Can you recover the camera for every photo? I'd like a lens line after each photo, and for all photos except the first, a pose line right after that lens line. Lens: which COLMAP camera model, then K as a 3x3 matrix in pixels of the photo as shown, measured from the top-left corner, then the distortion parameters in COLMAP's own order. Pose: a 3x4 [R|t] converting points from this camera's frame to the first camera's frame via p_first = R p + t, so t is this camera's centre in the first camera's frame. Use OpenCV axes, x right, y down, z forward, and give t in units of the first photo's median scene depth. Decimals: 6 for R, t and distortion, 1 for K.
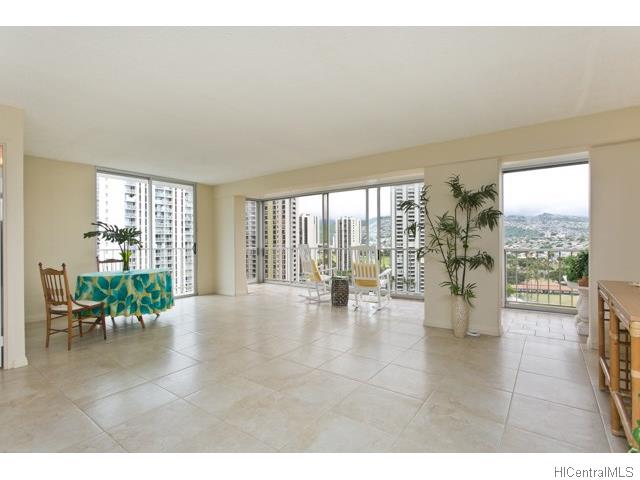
lens RADIAL K [[317.0, 0, 317.6], [0, 317.0, 243.1], [0, 0, 1]] dist [-0.002016, -0.000234]
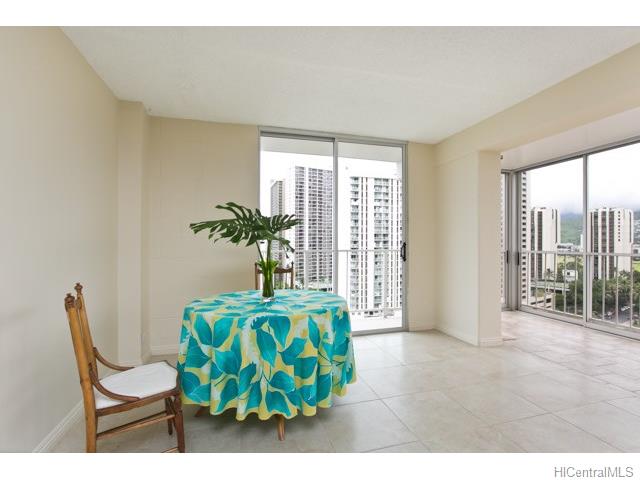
lens RADIAL K [[317.0, 0, 317.6], [0, 317.0, 243.1], [0, 0, 1]] dist [-0.002016, -0.000234]
pose [[0.795382, 0.007610, -0.606061, -0.158058], [-0.005499, 0.999971, 0.005339, -0.001787], [0.606084, -0.000914, 0.795400, 0.434662]]
